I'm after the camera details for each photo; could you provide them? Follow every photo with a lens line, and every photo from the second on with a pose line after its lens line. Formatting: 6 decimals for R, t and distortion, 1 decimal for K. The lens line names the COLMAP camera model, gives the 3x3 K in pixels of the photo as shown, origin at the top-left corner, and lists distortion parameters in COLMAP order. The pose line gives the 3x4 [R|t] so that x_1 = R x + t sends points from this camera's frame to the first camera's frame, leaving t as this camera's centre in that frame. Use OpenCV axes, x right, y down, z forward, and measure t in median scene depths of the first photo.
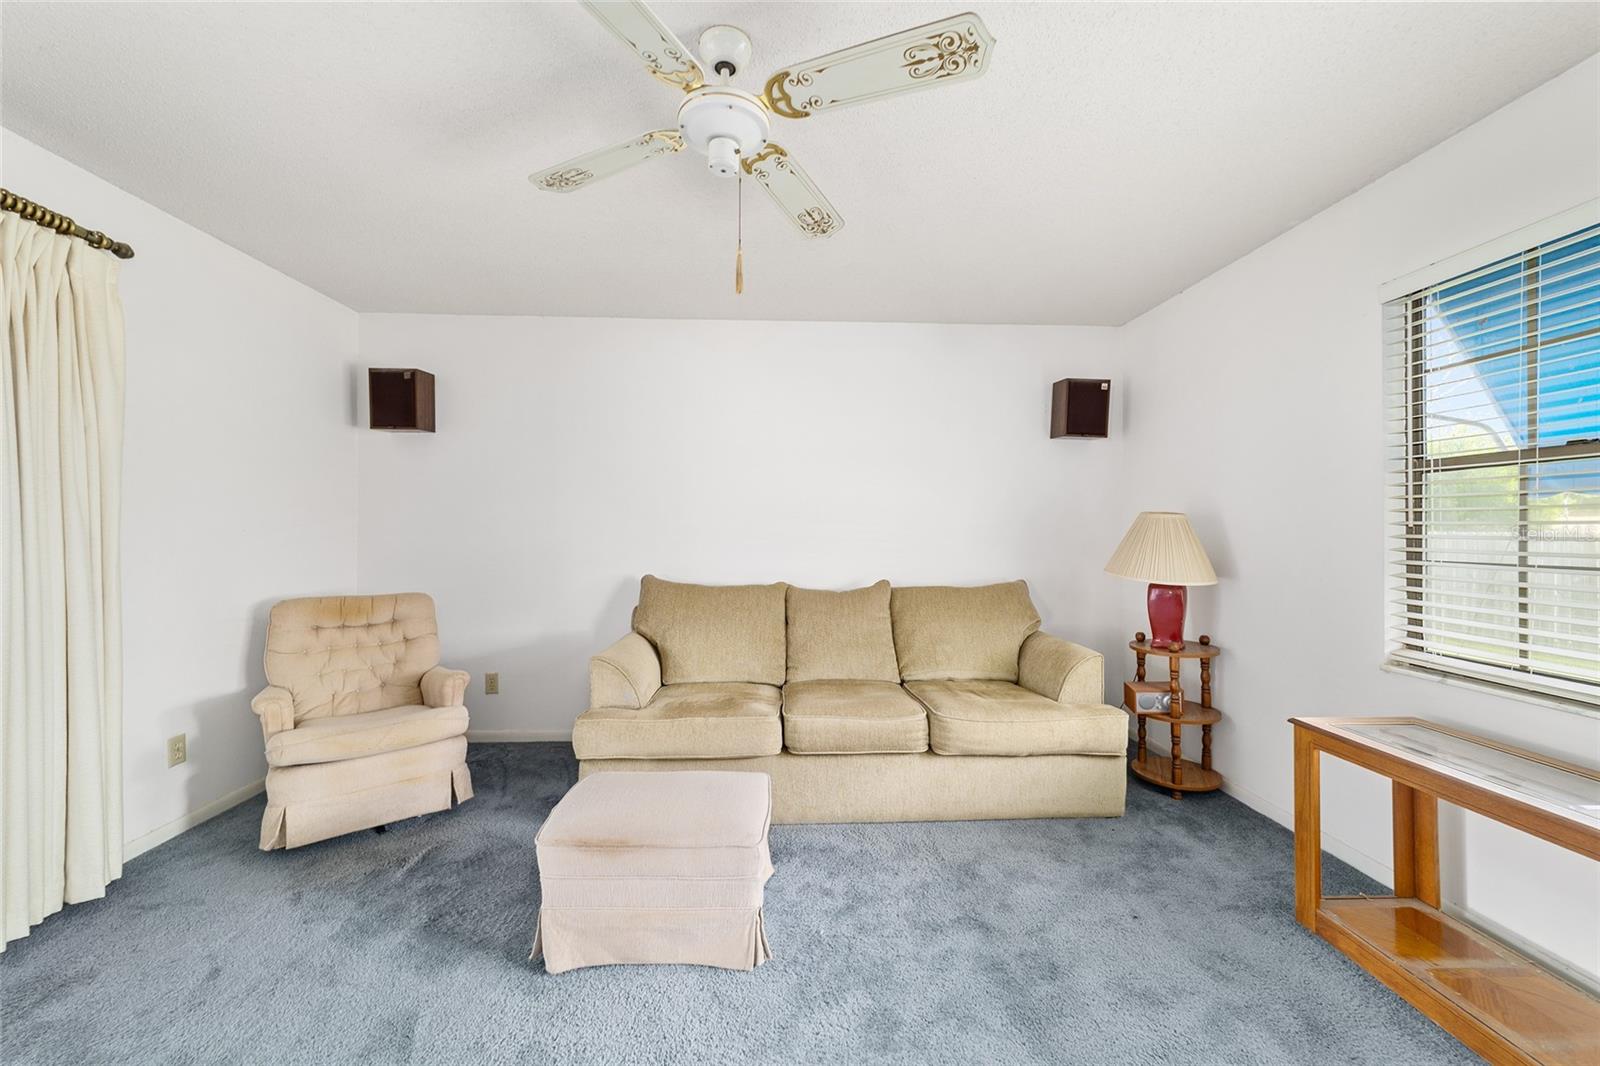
lens RADIAL K [[664.5, 0, 773.5], [0, 664.5, 530.3], [0, 0, 1]] dist [0.000094, -0.000006]
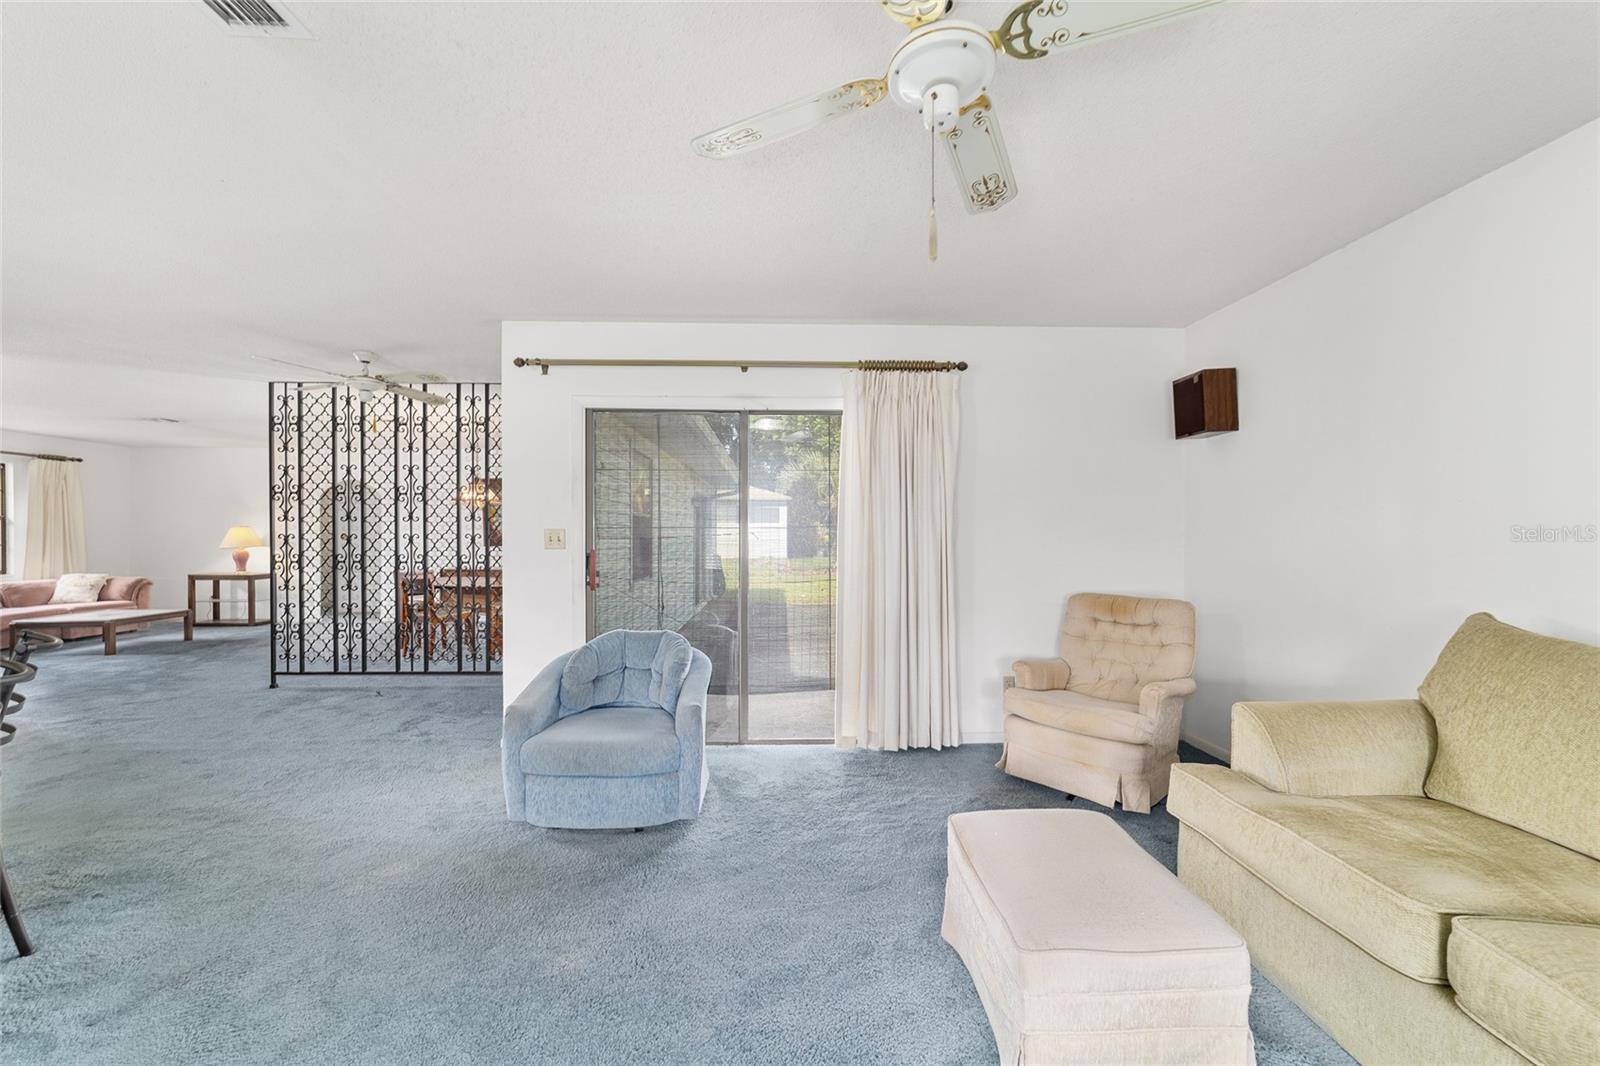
lens RADIAL K [[636.4, 0, 796.0], [0, 636.4, 538.5], [0, 0, 1]] dist [-0.021623, 0.010689]
pose [[-0.045411, -0.001464, -0.998967, 0.453300], [-0.002296, 0.999996, -0.001361, 0.005031], [0.998966, 0.002232, -0.045414, 0.500063]]
